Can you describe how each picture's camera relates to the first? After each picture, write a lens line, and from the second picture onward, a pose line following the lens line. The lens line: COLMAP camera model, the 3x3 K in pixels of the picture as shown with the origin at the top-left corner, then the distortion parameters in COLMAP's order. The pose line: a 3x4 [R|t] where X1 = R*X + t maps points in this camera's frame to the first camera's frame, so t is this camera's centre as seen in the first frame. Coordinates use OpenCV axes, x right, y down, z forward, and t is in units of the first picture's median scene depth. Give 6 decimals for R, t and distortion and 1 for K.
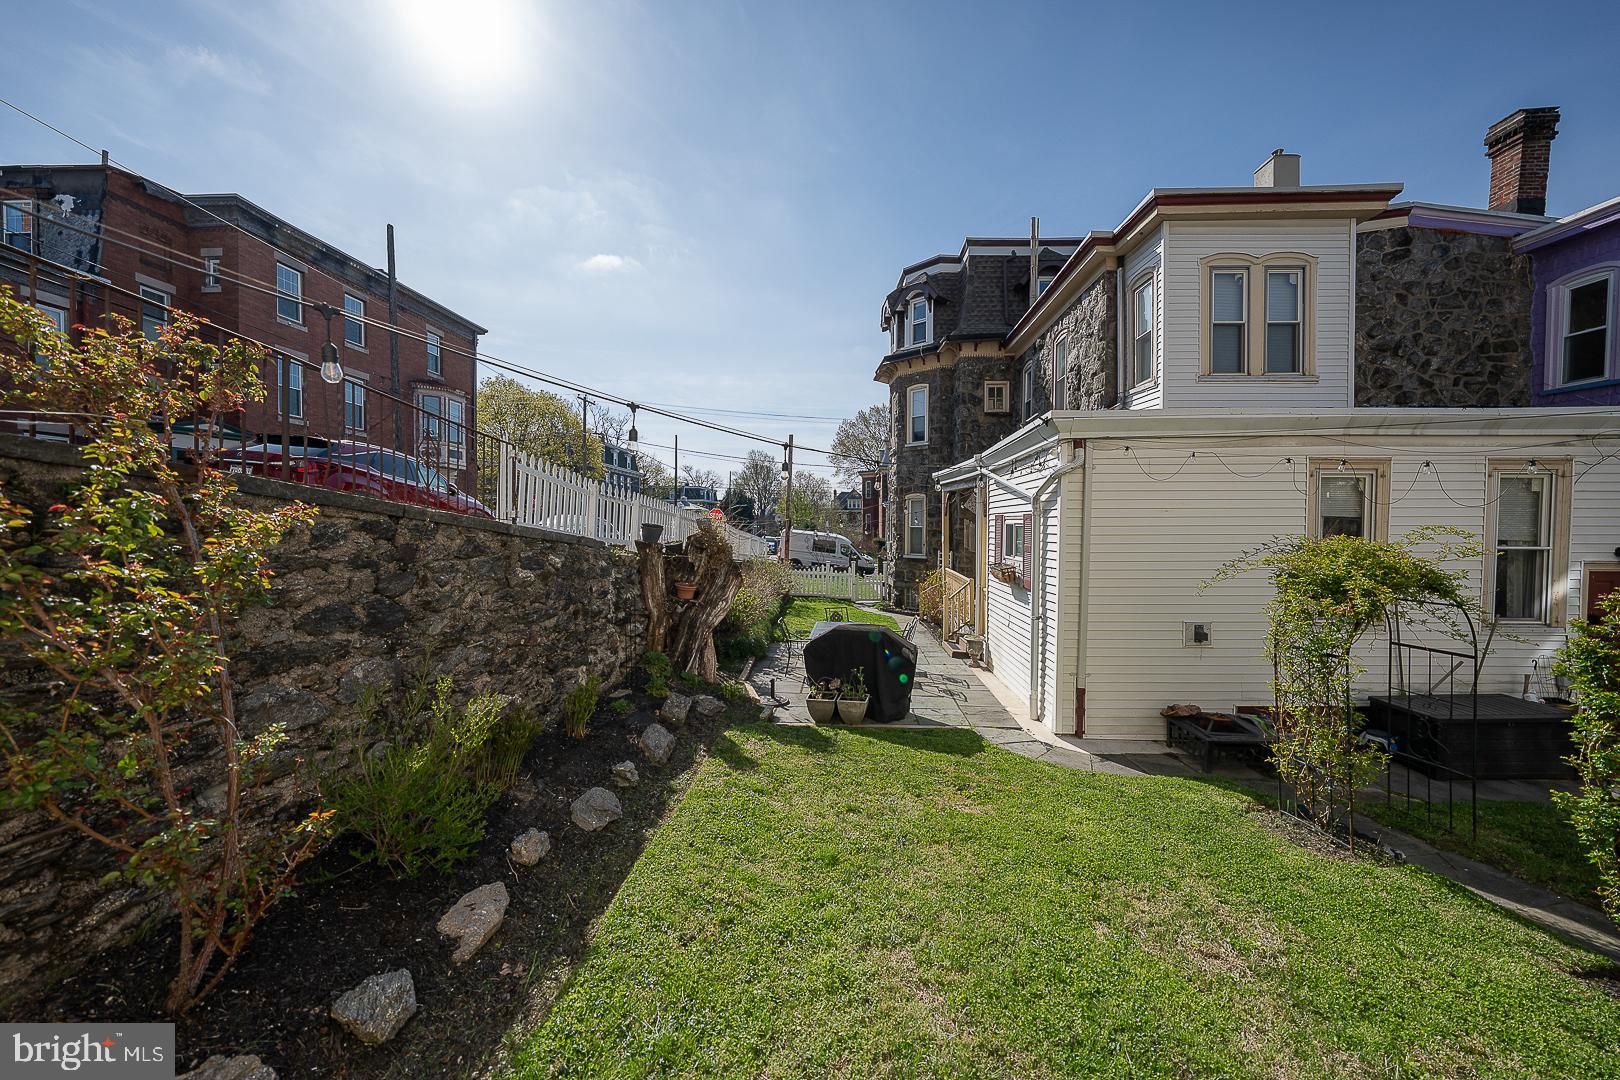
lens RADIAL K [[558.0, 0, 810.7], [0, 558.0, 535.4], [0, 0, 1]] dist [-0.028569, 0.006716]
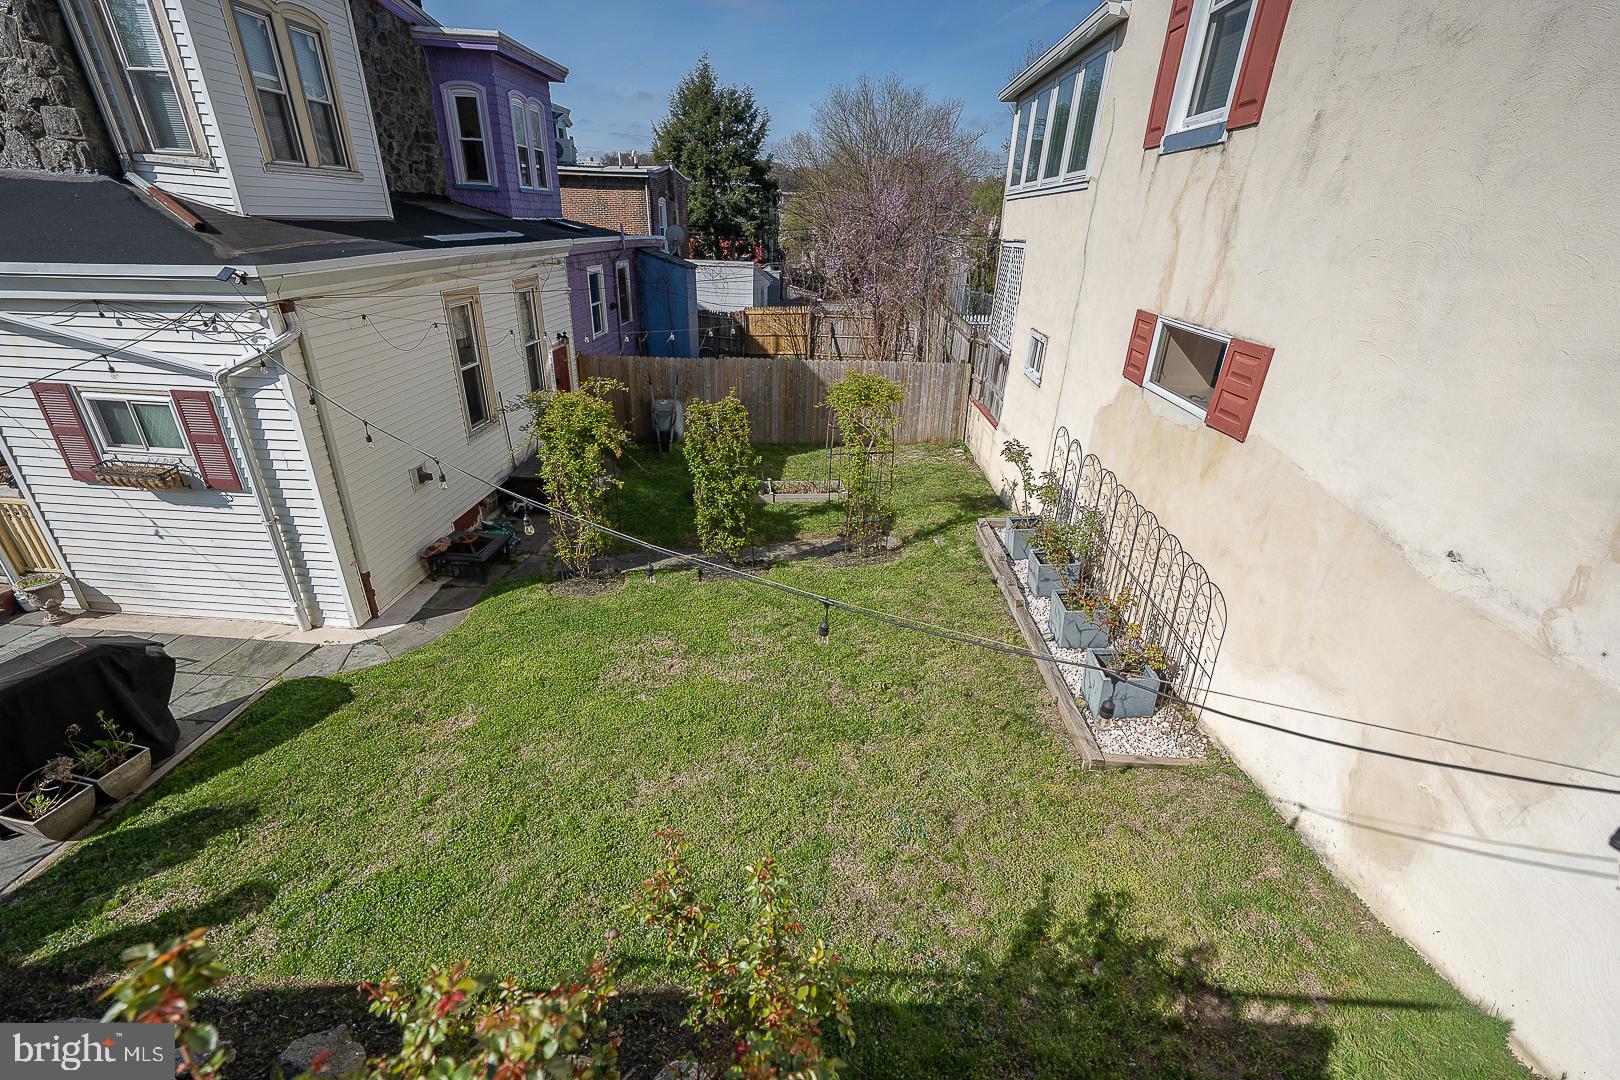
lens RADIAL K [[672.0, 0, 807.5], [0, 672.0, 532.4], [0, 0, 1]] dist [0.000026, -0.000003]
pose [[0.012386, -0.424673, 0.905262, -0.473132], [-0.010008, 0.905233, 0.424797, -0.259394], [-0.999873, -0.014321, 0.006962, 0.213009]]
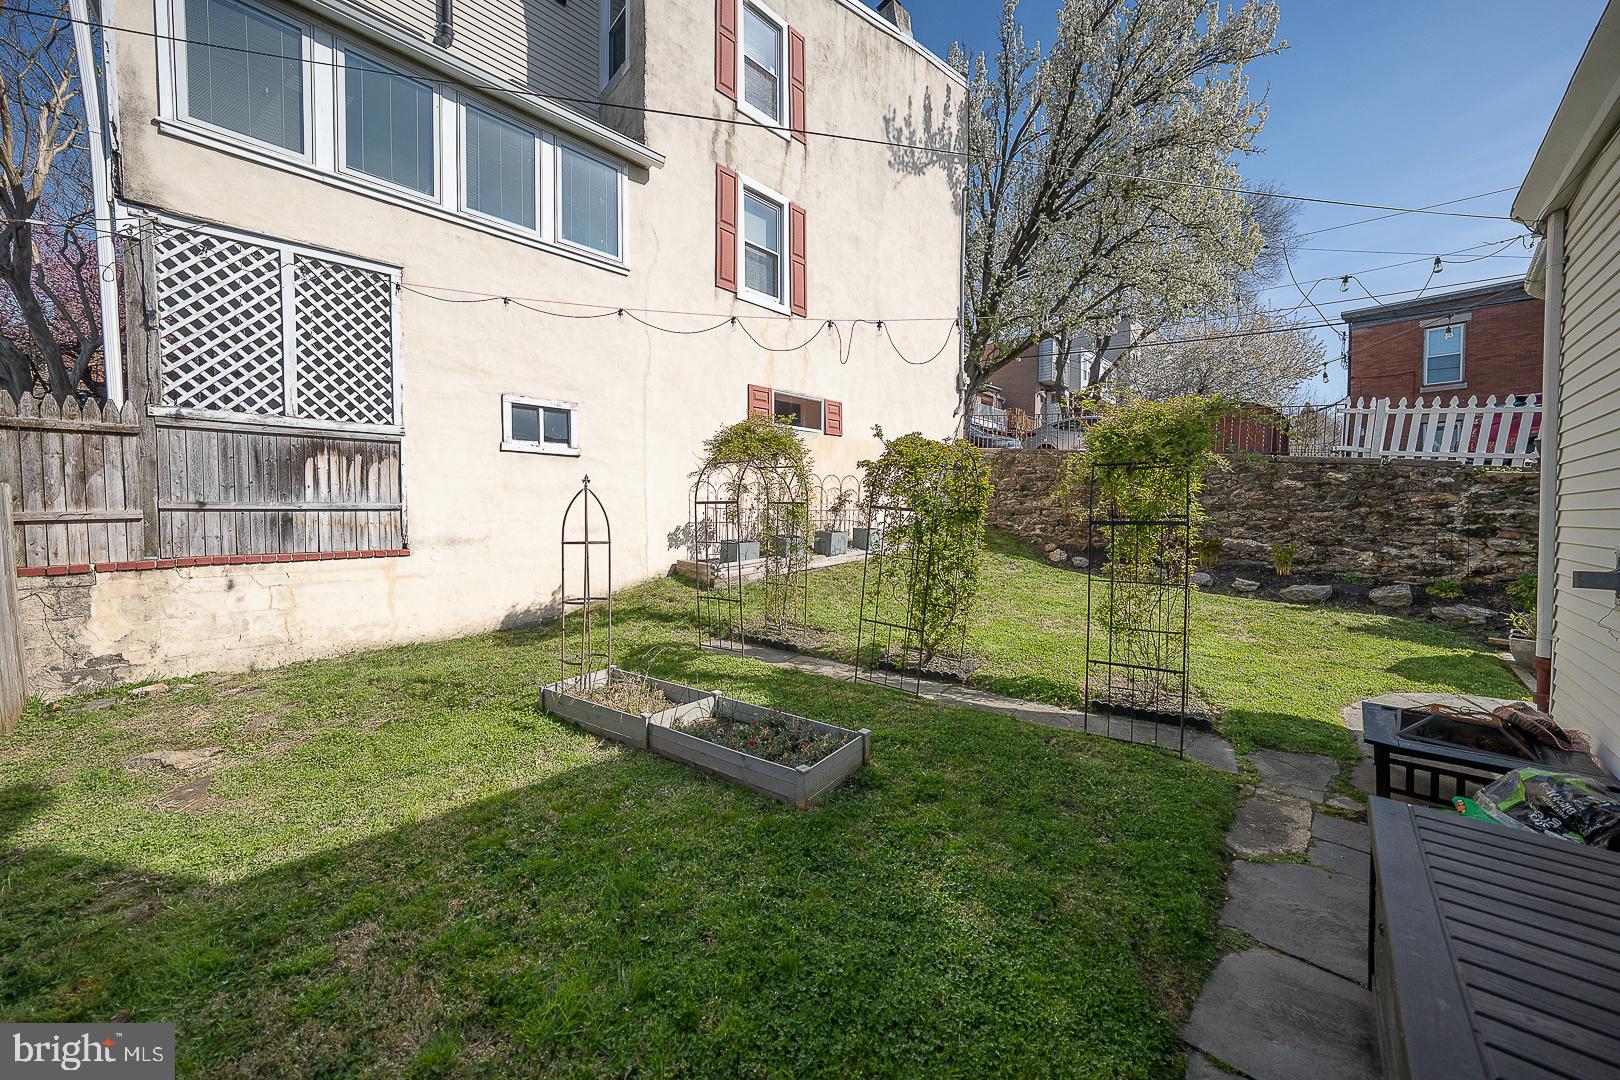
lens RADIAL K [[558.0, 0, 810.7], [0, 558.0, 535.4], [0, 0, 1]] dist [-0.028569, 0.006716]
pose [[-0.680232, 0.026385, -0.732521, 1.295016], [-0.014336, 0.998682, 0.049285, 0.122395], [0.732856, 0.044026, -0.678958, 0.752470]]
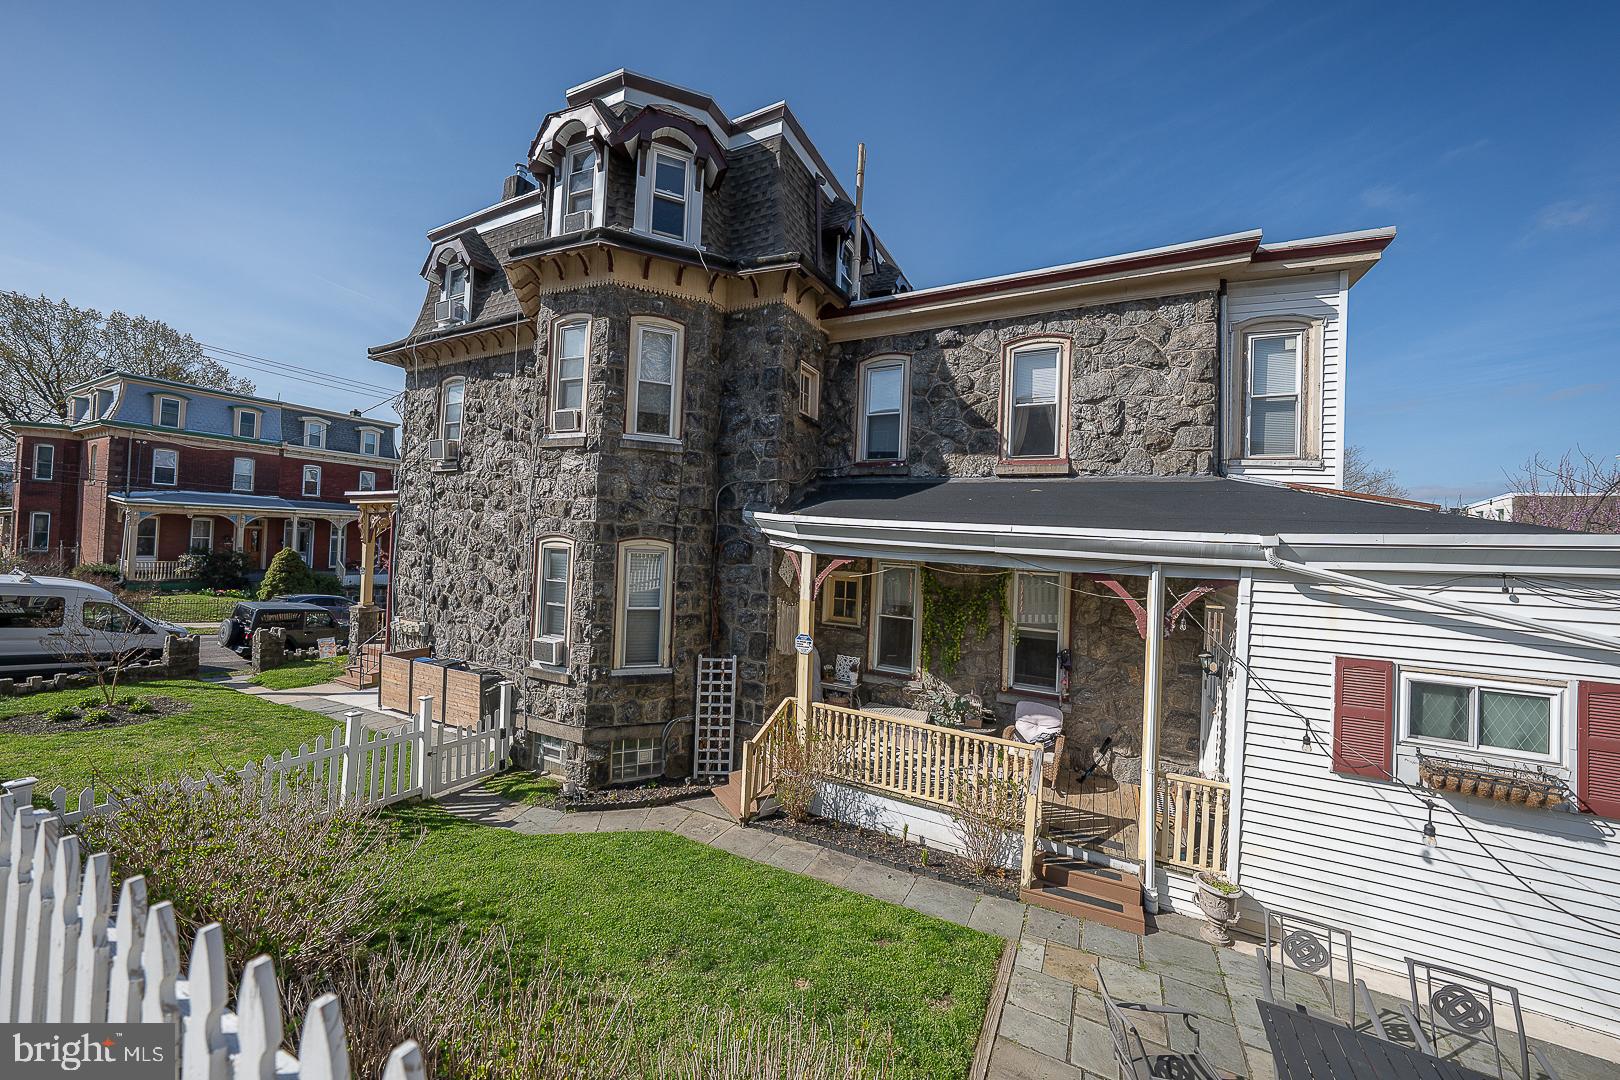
lens RADIAL K [[558.0, 0, 810.7], [0, 558.0, 535.4], [0, 0, 1]] dist [-0.028569, 0.006716]
pose [[0.405273, 0.030938, 0.913672, -0.465842], [-0.017965, 0.999504, -0.025876, -0.166459], [-0.914019, -0.005927, 0.405627, 1.624286]]
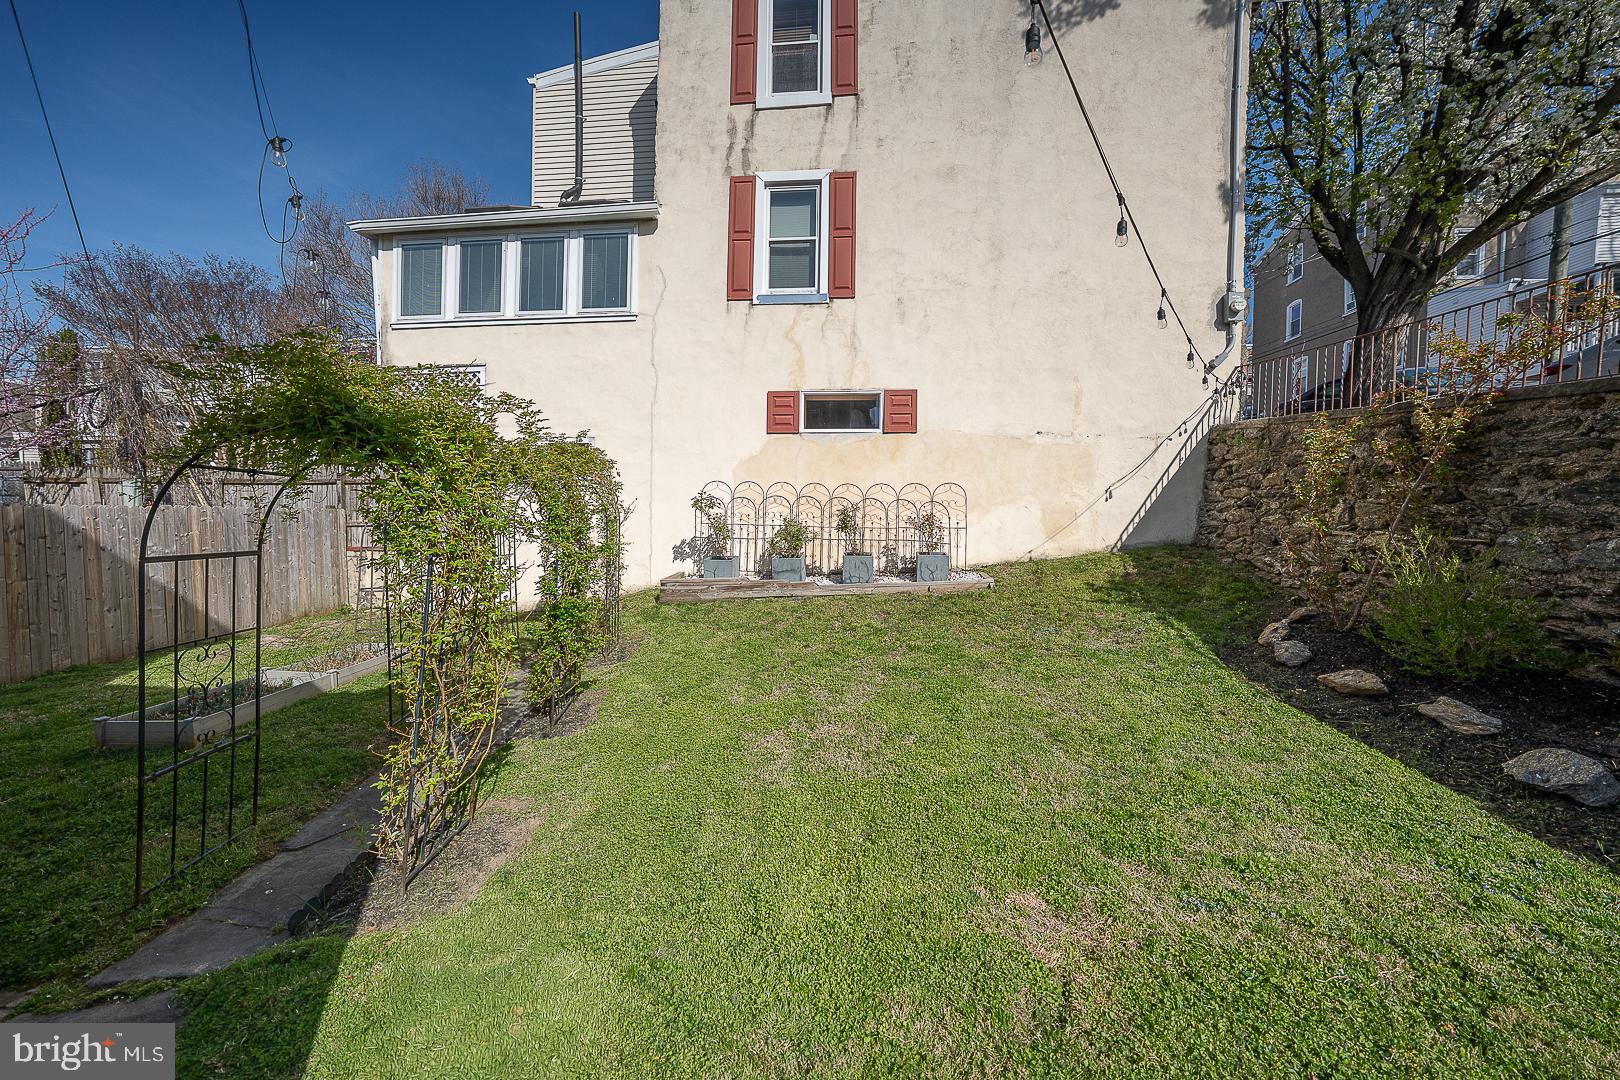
lens RADIAL K [[558.0, 0, 810.7], [0, 558.0, 535.4], [0, 0, 1]] dist [-0.028569, 0.006716]
pose [[-0.997824, -0.020184, 0.062763, 0.294511], [-0.017405, 0.998857, 0.044511, 0.095409], [-0.063589, 0.043322, -0.997035, 0.961894]]
